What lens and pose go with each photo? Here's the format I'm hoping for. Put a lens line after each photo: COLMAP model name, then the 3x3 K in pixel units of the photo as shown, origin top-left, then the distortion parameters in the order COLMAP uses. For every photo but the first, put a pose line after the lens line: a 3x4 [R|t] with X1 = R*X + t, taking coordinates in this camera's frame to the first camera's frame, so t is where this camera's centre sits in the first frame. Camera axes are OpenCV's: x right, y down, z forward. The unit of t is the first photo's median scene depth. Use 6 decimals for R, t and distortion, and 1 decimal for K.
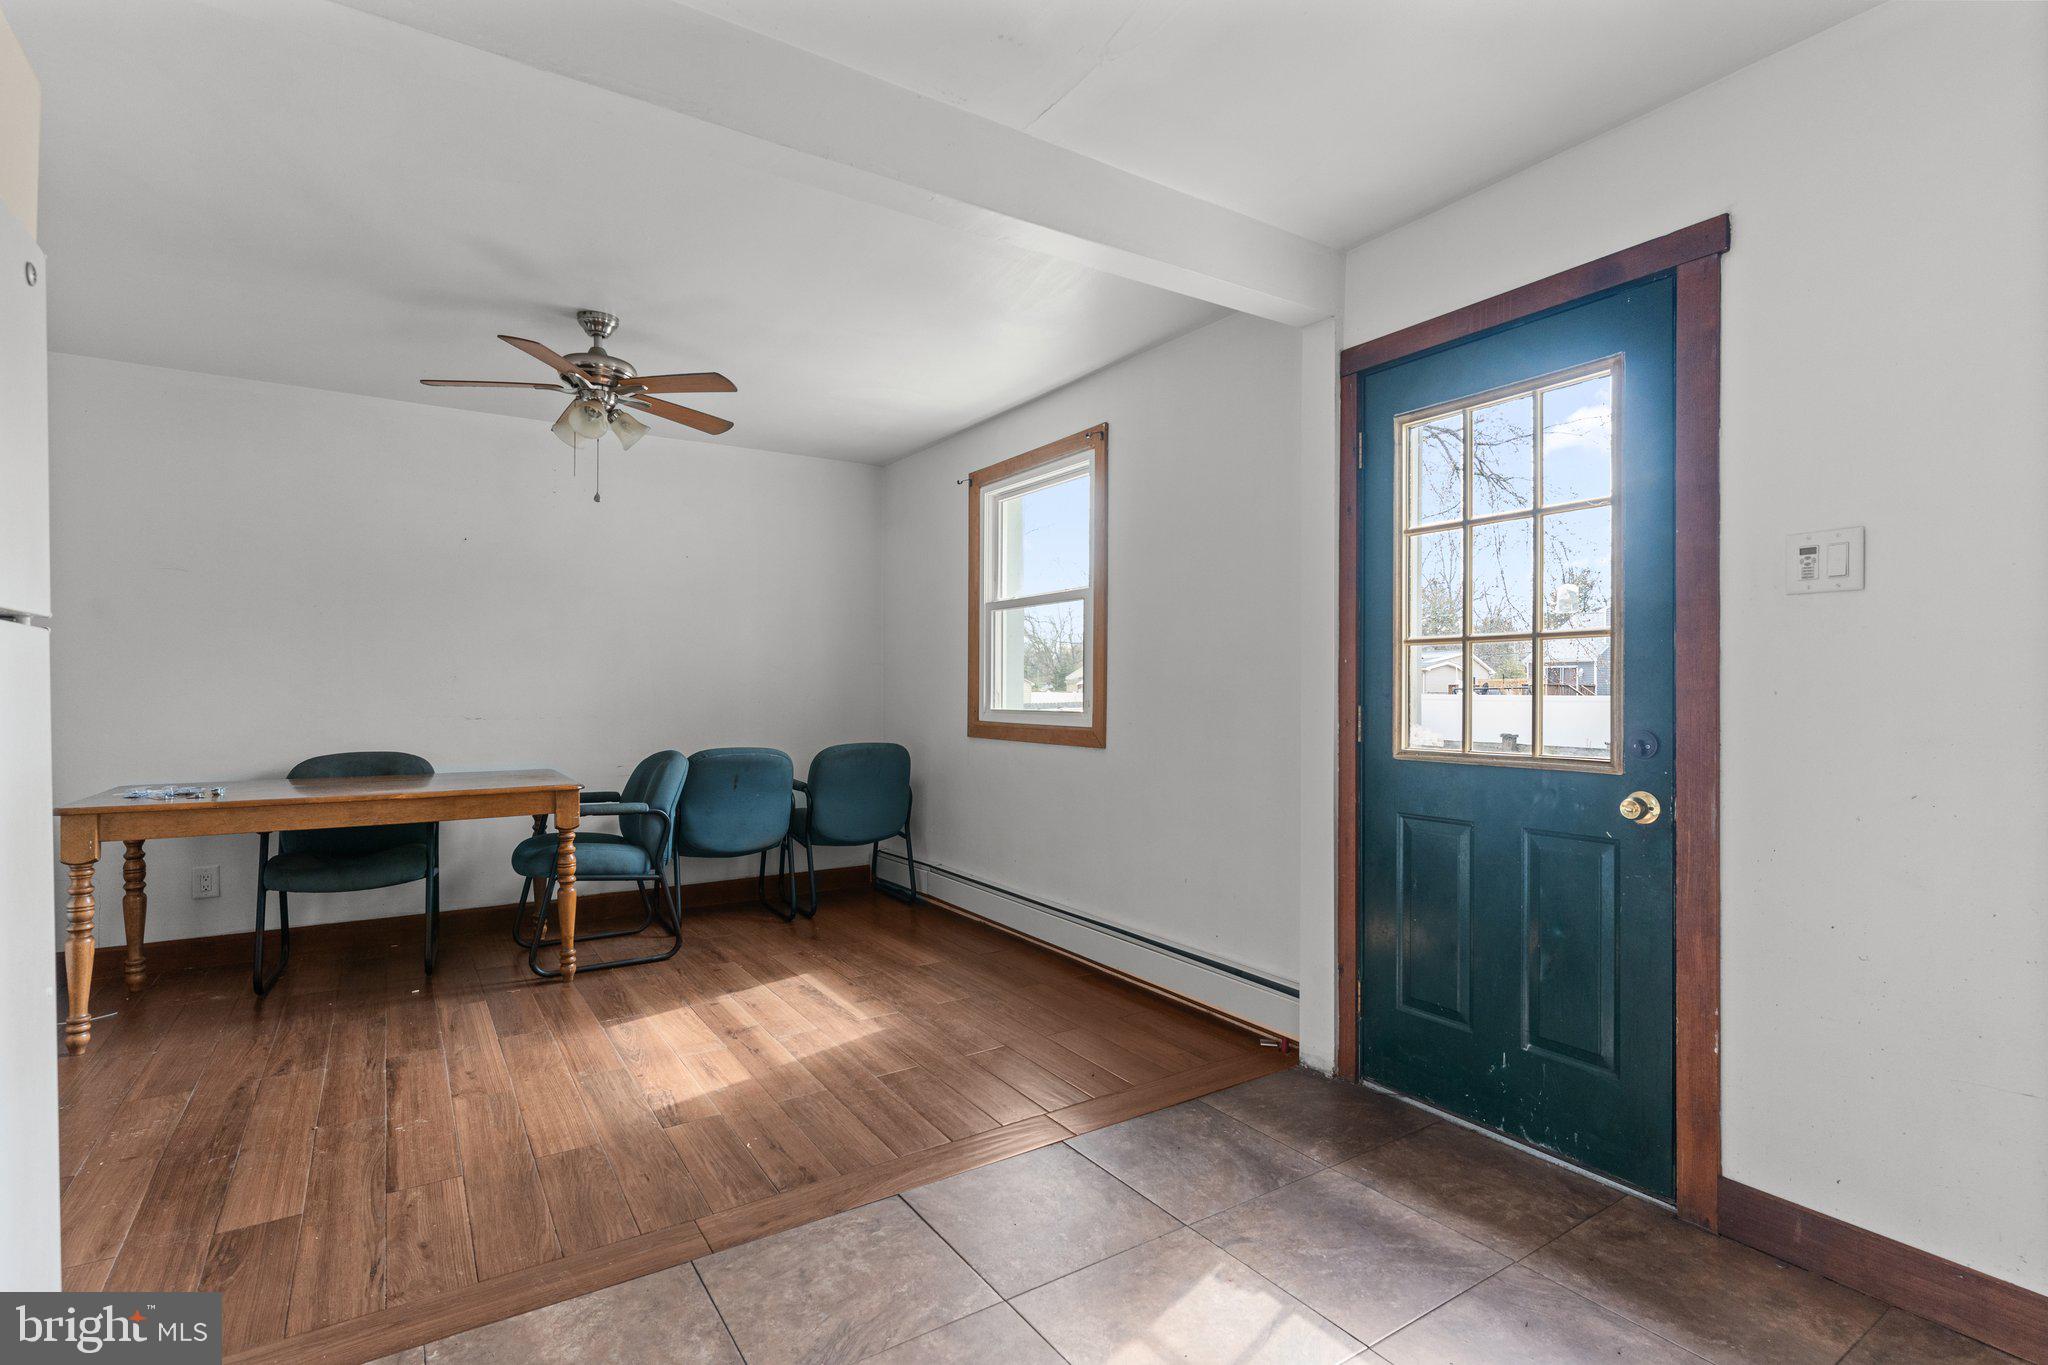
lens RADIAL K [[968.5, 0, 1026.2], [0, 968.5, 697.6], [0, 0, 1]] dist [-0.001664, 0.000334]
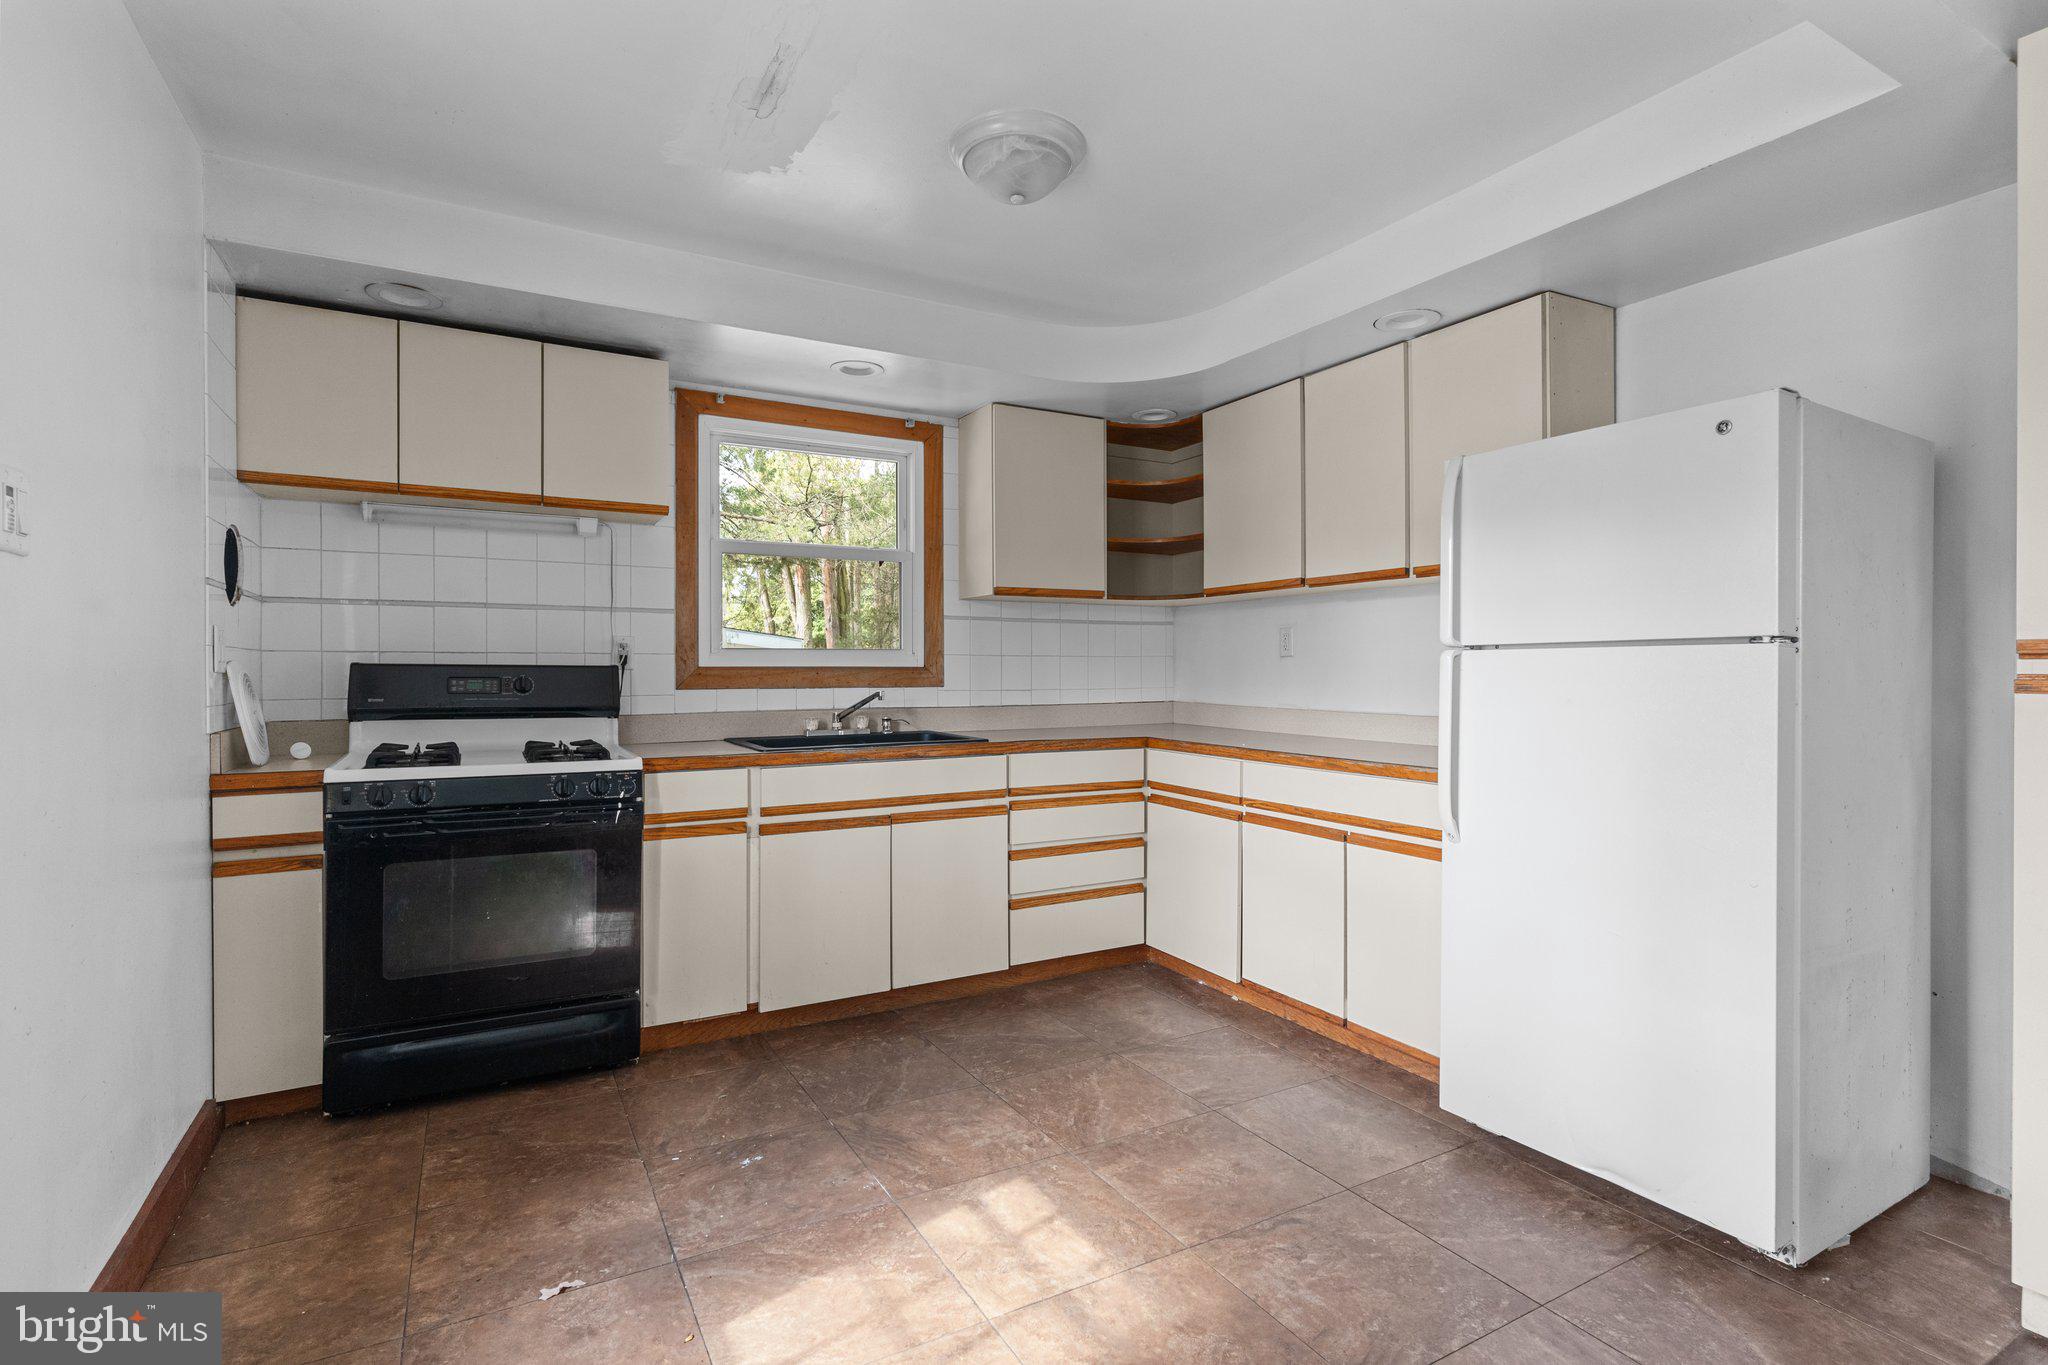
lens RADIAL K [[977.7, 0, 1020.3], [0, 977.7, 669.9], [0, 0, 1]] dist [-0.000955, 0.000267]
pose [[-0.997294, -0.001751, 0.073491, 0.010116], [-0.001207, 0.999971, 0.007455, -0.015201], [-0.073502, 0.007346, -0.997268, 0.950089]]
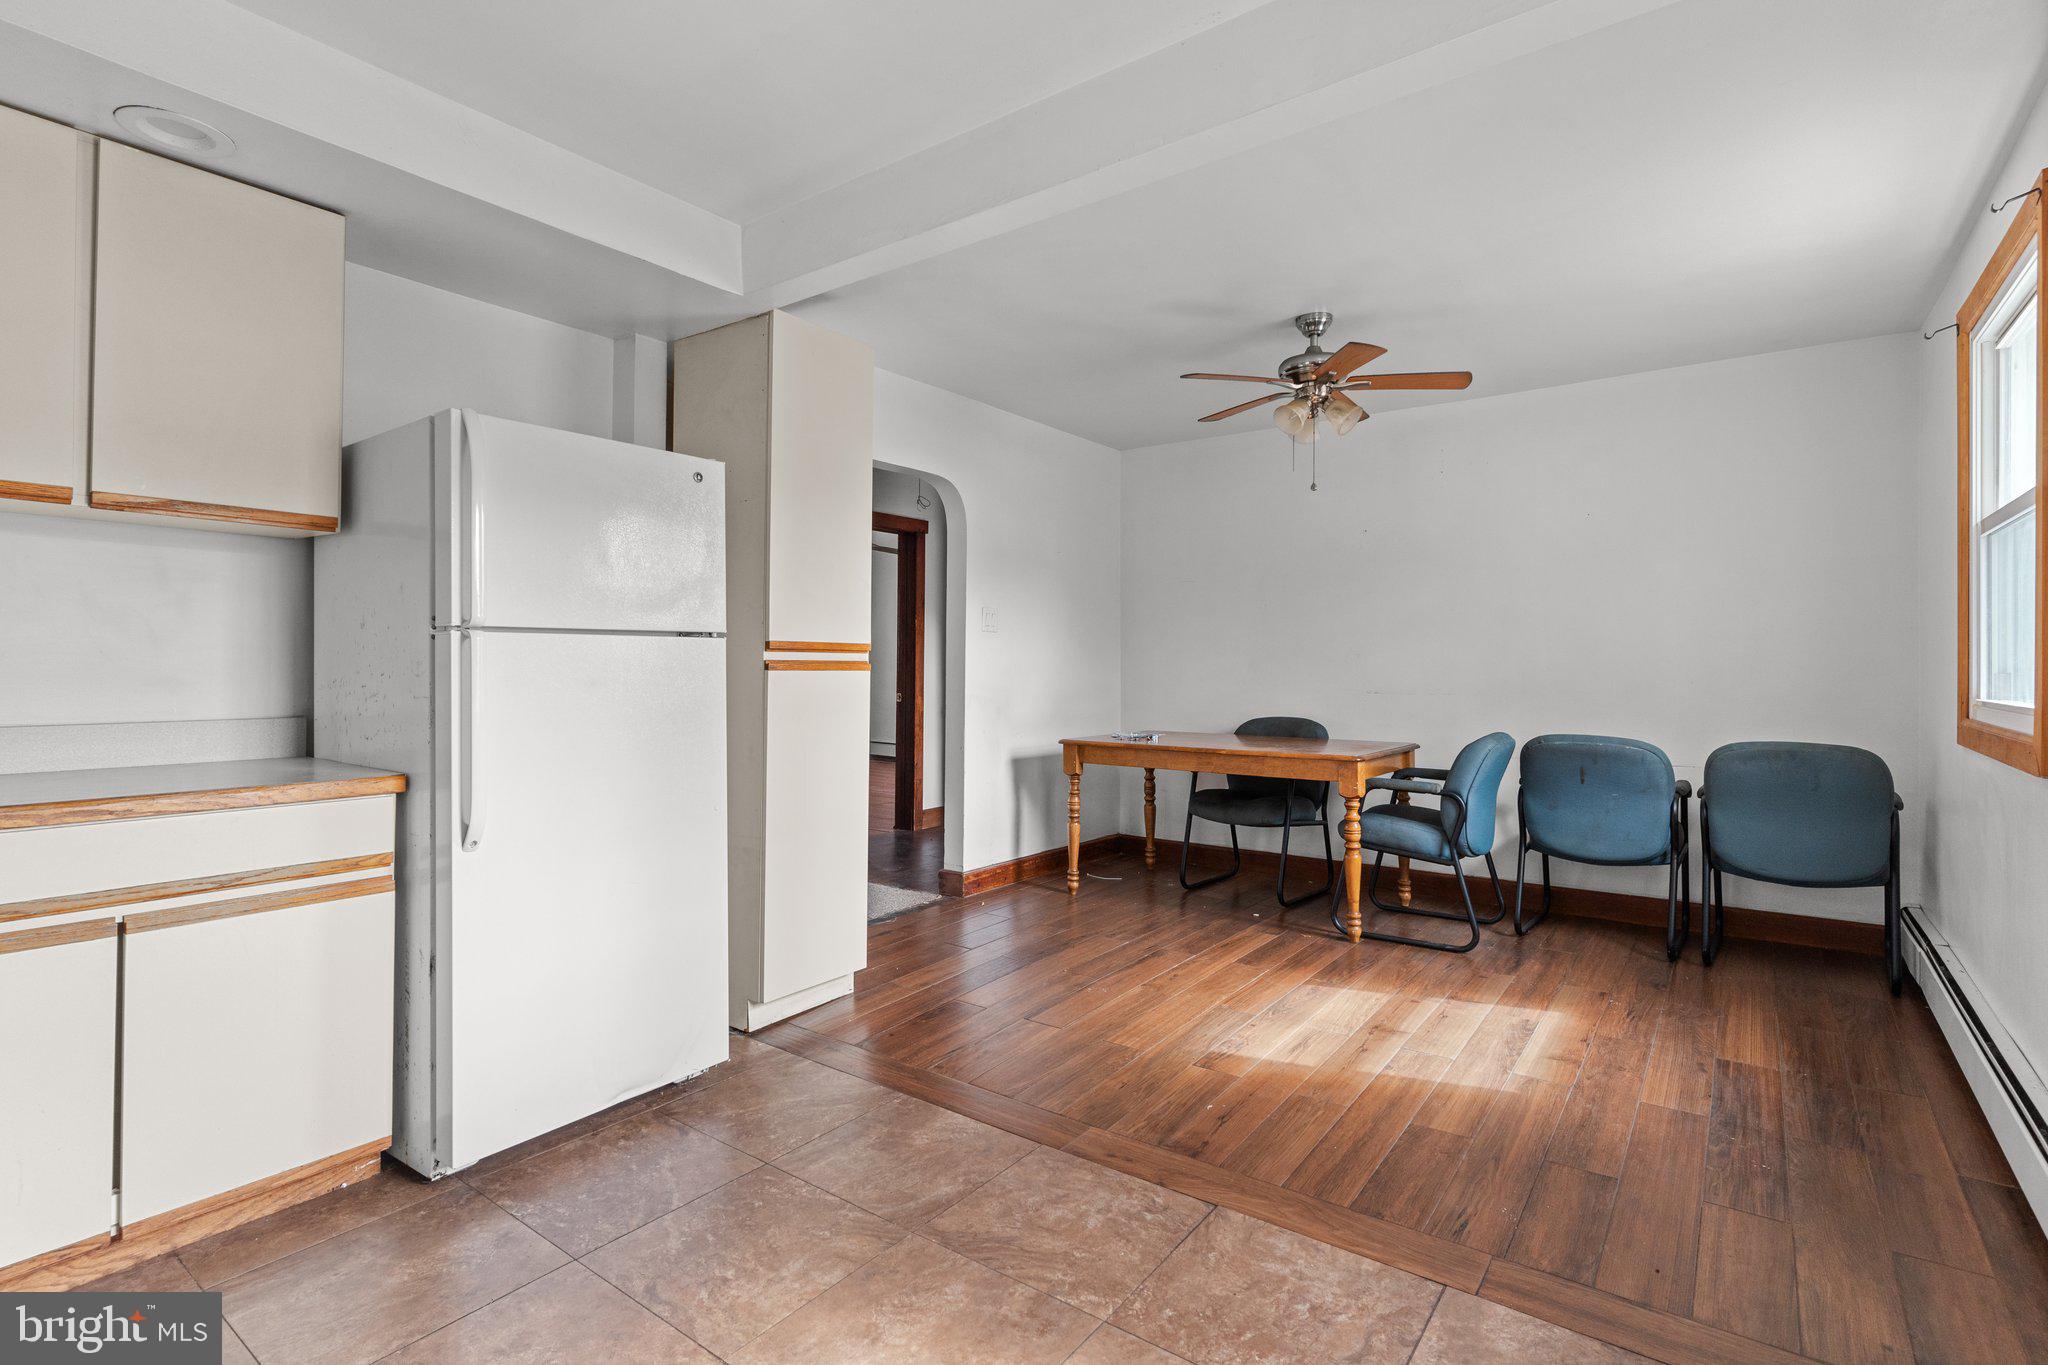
lens RADIAL K [[977.7, 0, 1020.3], [0, 977.7, 669.9], [0, 0, 1]] dist [-0.000955, 0.000267]
pose [[0.338691, 0.004316, -0.940888, 0.455084], [-0.008171, 0.999965, 0.001646, -0.004000], [0.940862, 0.007131, 0.338714, 0.326390]]
